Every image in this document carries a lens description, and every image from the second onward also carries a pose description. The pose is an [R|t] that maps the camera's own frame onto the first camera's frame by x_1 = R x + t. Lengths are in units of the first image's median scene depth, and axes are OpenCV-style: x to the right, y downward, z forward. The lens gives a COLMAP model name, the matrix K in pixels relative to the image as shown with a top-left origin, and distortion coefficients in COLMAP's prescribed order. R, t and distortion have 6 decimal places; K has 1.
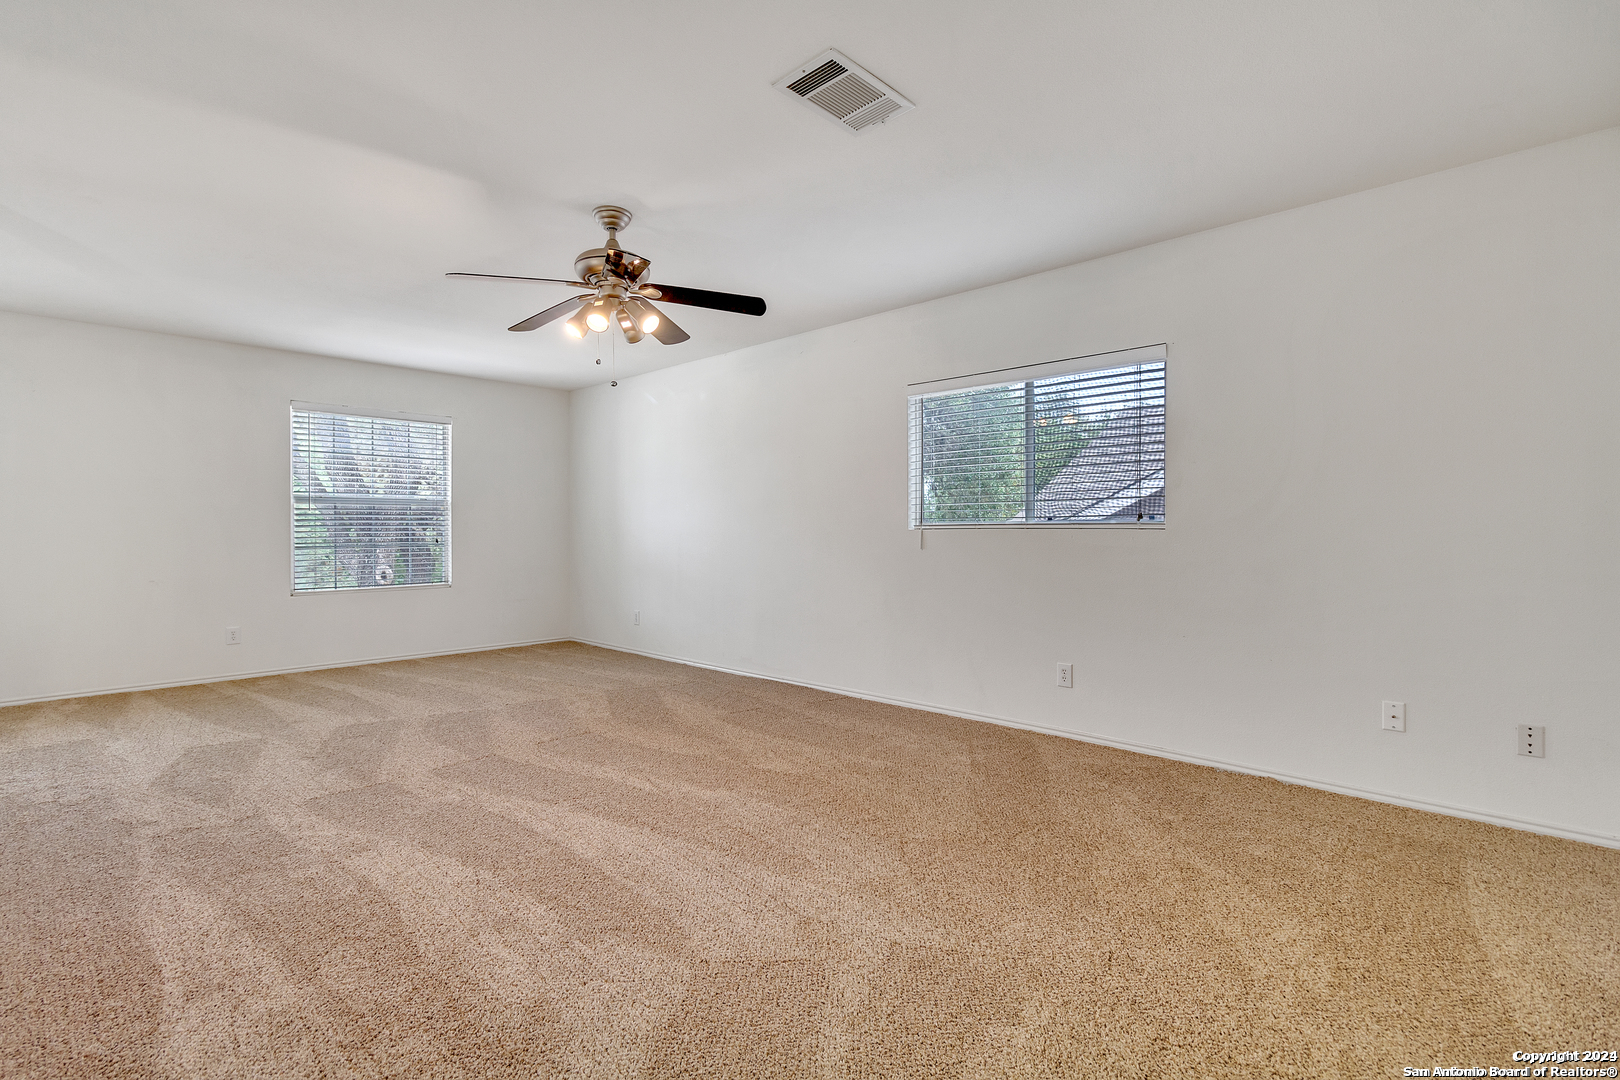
lens RADIAL K [[767.8, 0, 811.5], [0, 767.8, 529.6], [0, 0, 1]] dist [0.000155, -0.000627]
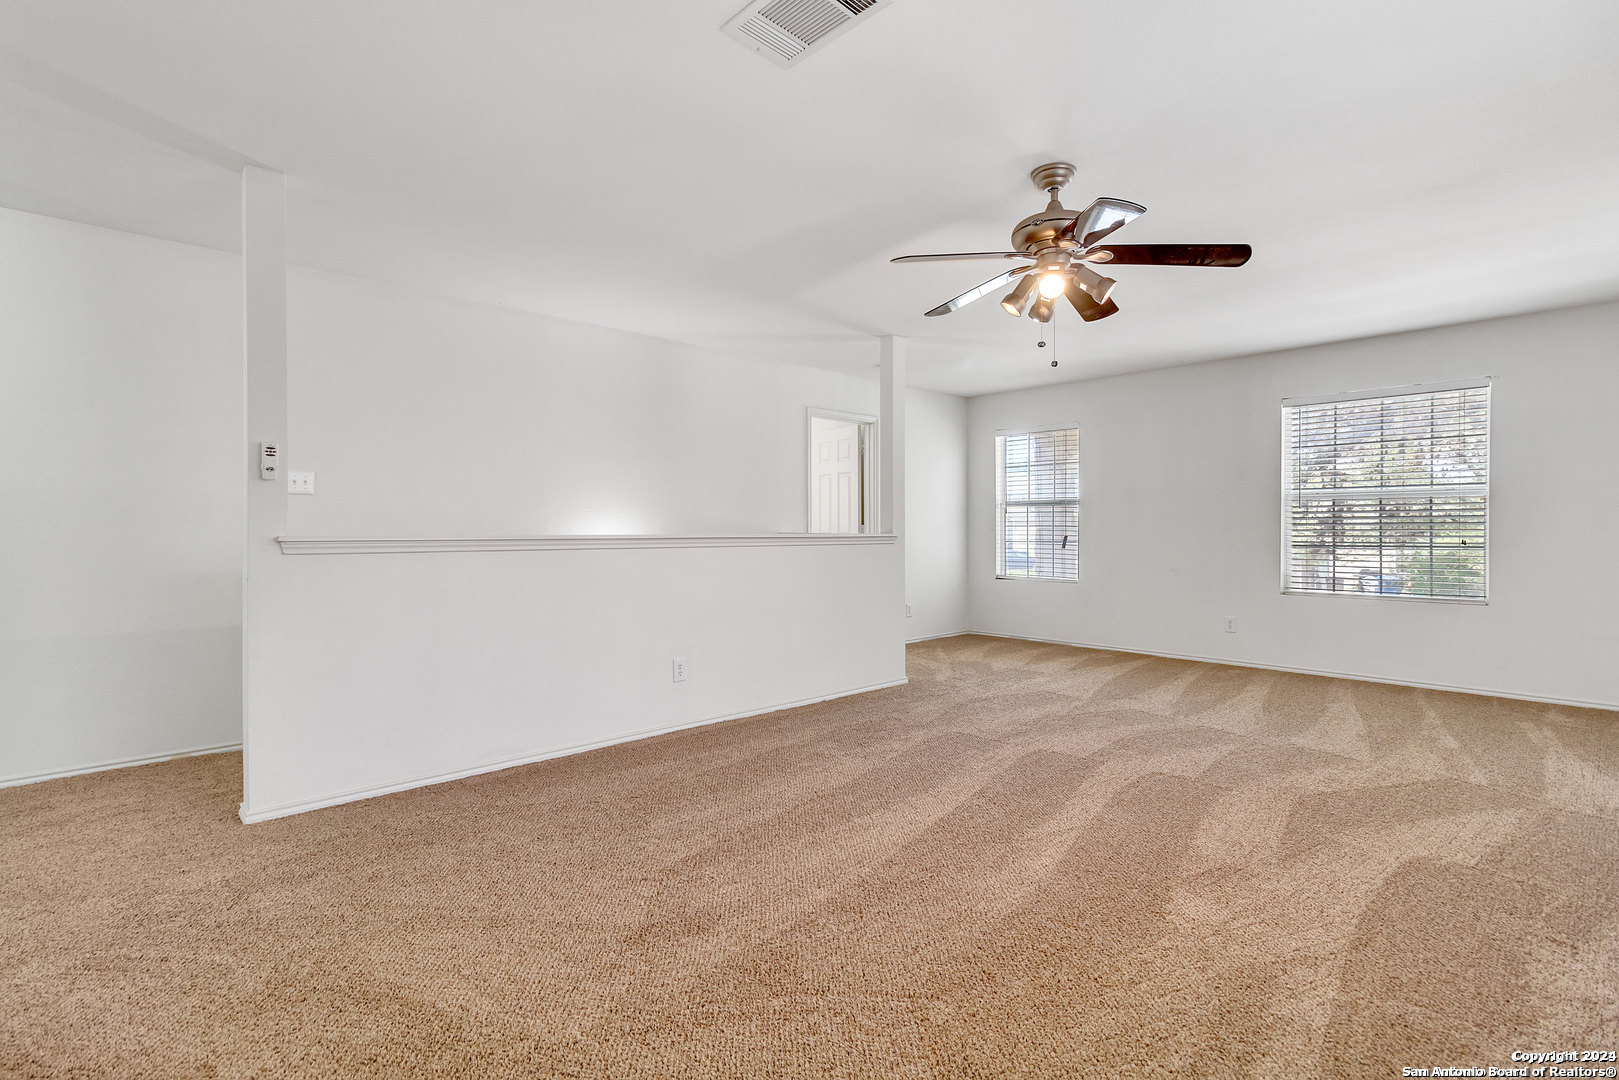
lens RADIAL K [[779.7, 0, 808.5], [0, 779.7, 518.2], [0, 0, 1]] dist [0.001004, 0.000161]
pose [[-0.041583, -0.001925, -0.999133, 0.639893], [-0.009639, 0.999952, -0.001525, -0.007951], [0.999089, 0.009567, -0.041599, 0.741504]]
